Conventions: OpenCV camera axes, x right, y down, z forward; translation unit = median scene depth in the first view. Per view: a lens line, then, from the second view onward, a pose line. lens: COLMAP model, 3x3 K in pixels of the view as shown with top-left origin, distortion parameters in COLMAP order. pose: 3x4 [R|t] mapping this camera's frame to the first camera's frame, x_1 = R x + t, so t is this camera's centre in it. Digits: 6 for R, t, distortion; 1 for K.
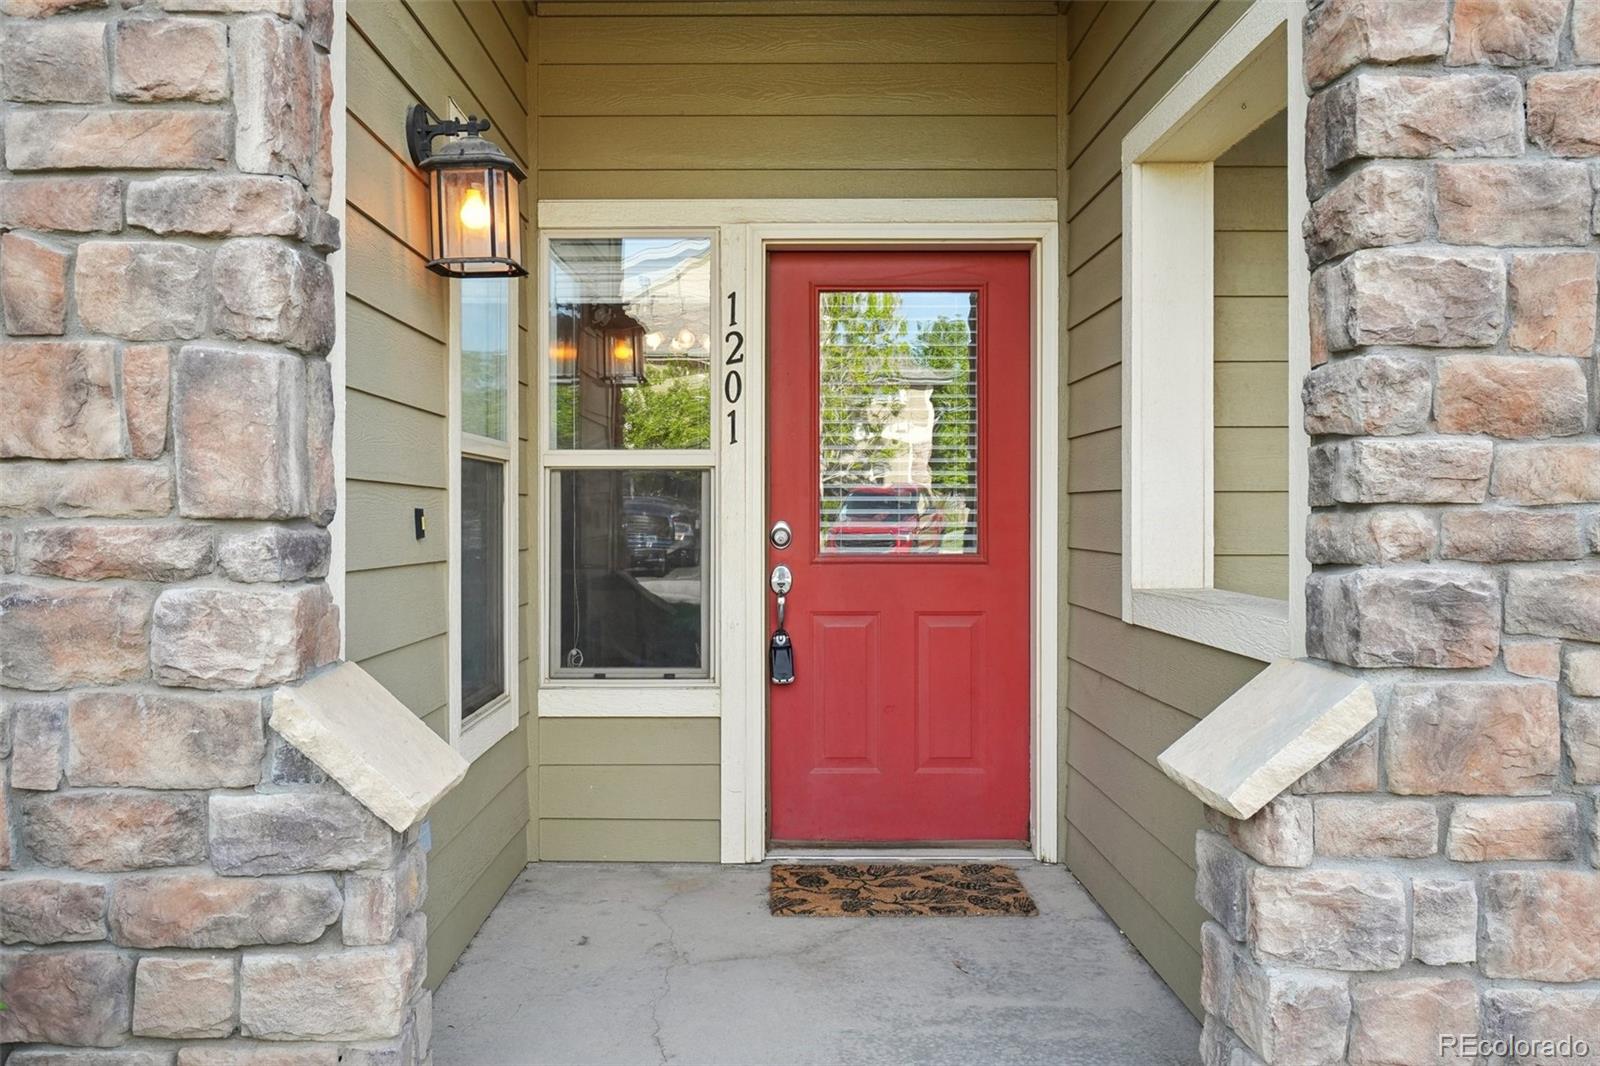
lens RADIAL K [[1222.9, 0, 793.1], [0, 1222.9, 521.7], [0, 0, 1]] dist [-0.008688, -0.000449]
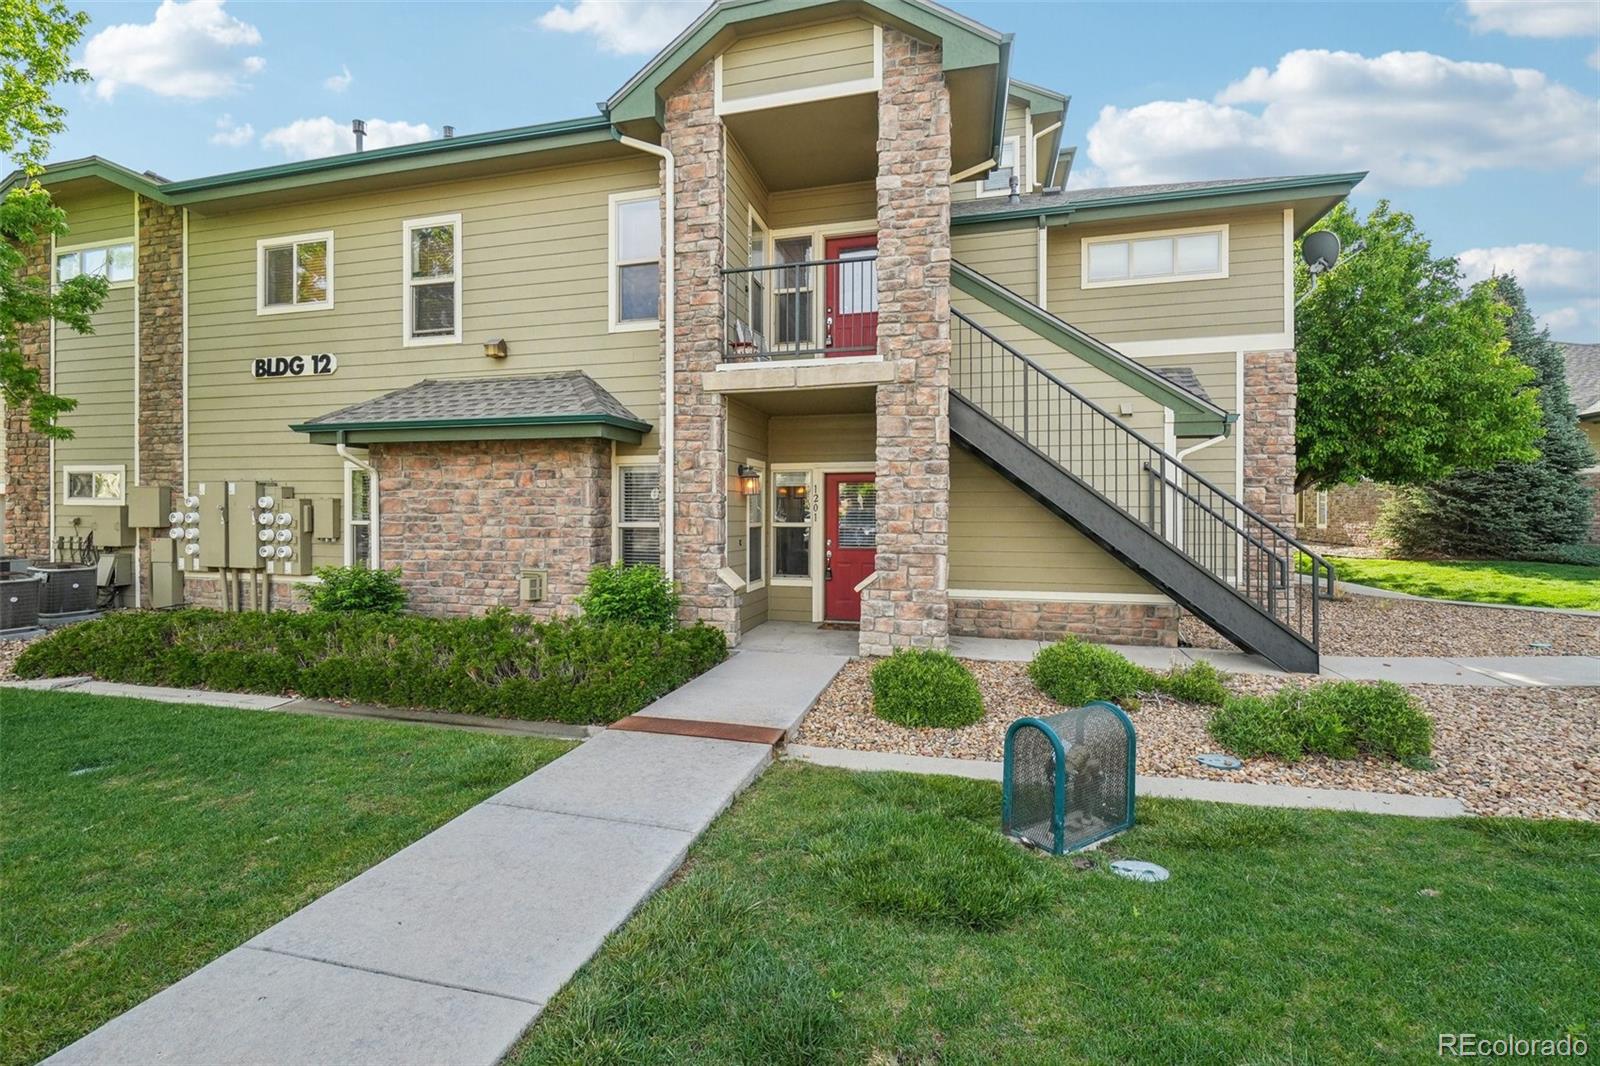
lens RADIAL K [[708.7, 0, 799.1], [0, 708.7, 521.2], [0, 0, 1]] dist [-0.002326, -0.001405]
pose [[0.967895, 0.005055, -0.251303, 0.995681], [-0.004014, 0.999981, 0.004658, -0.148801], [0.251322, -0.003500, 0.967897, -2.674595]]
